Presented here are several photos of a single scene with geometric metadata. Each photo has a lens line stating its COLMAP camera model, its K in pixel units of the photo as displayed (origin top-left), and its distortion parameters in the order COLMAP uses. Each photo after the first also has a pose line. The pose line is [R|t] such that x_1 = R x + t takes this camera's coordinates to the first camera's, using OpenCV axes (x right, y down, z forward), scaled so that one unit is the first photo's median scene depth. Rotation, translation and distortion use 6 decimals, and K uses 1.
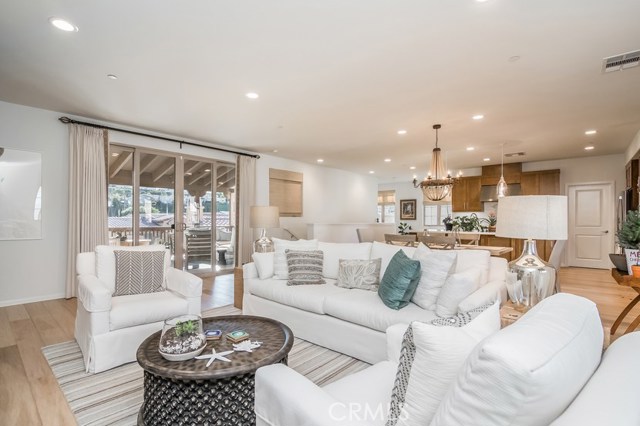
lens RADIAL K [[306.8, 0, 311.2], [0, 306.8, 218.4], [0, 0, 1]] dist [-0.001102, -0.000431]
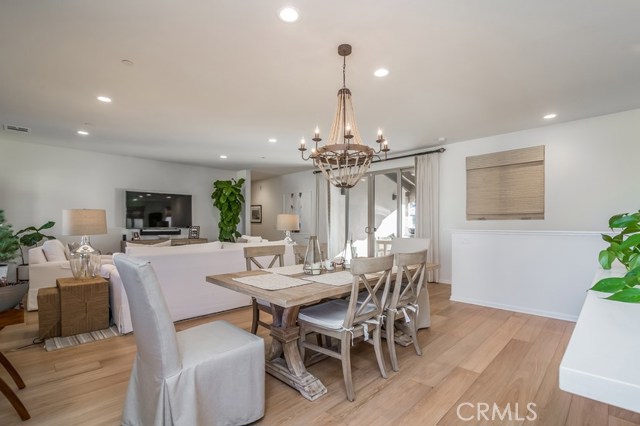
lens RADIAL K [[296.7, 0, 317.7], [0, 296.7, 226.9], [0, 0, 1]] dist [-0.015446, 0.000390]
pose [[-0.056664, 0.003369, -0.998388, 0.659795], [0.004554, 0.999985, 0.003116, 0.007246], [0.998383, -0.004370, -0.056678, 0.704703]]
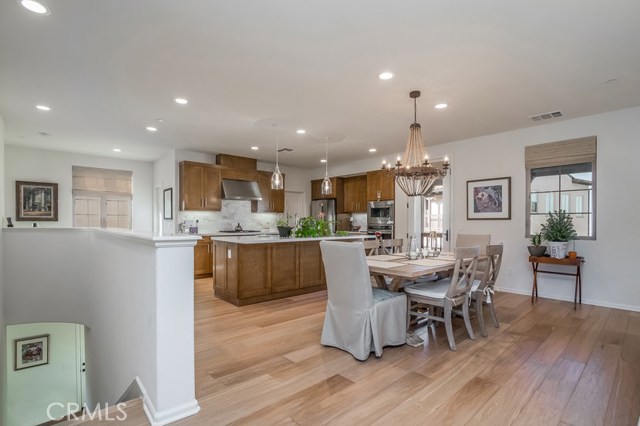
lens RADIAL K [[306.6, 0, 314.7], [0, 306.6, 221.3], [0, 0, 1]] dist [-0.010018, 0.000043]
pose [[0.115269, -0.000464, 0.993334, -0.246726], [-0.007220, 0.999973, 0.001305, 0.001641], [-0.993308, -0.007323, 0.115263, 0.824110]]
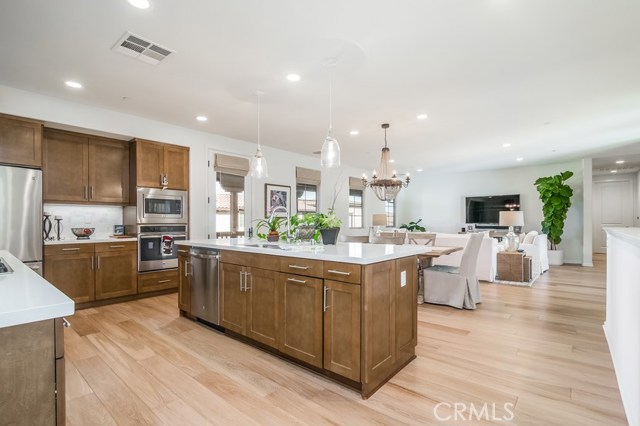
lens RADIAL K [[305.1, 0, 320.8], [0, 305.1, 223.3], [0, 0, 1]] dist [-0.002604, -0.000145]
pose [[-0.999673, 0.000109, -0.025588, 0.457132], [0.000013, 0.999993, 0.003731, 0.007314], [0.025588, 0.003730, -0.999666, 1.413997]]
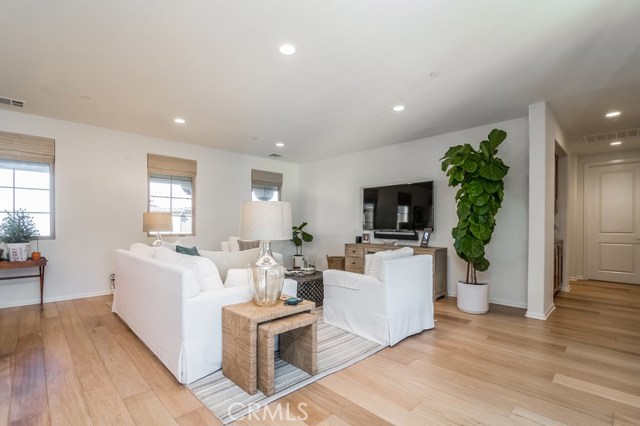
lens RADIAL K [[298.9, 0, 319.2], [0, 298.9, 228.3], [0, 0, 1]] dist [-0.014509, -0.000154]
pose [[-0.997407, -0.010351, 0.071224, -0.171618], [-0.009724, 0.999911, 0.009152, 0.001940], [-0.071313, 0.008436, -0.997418, 0.912286]]
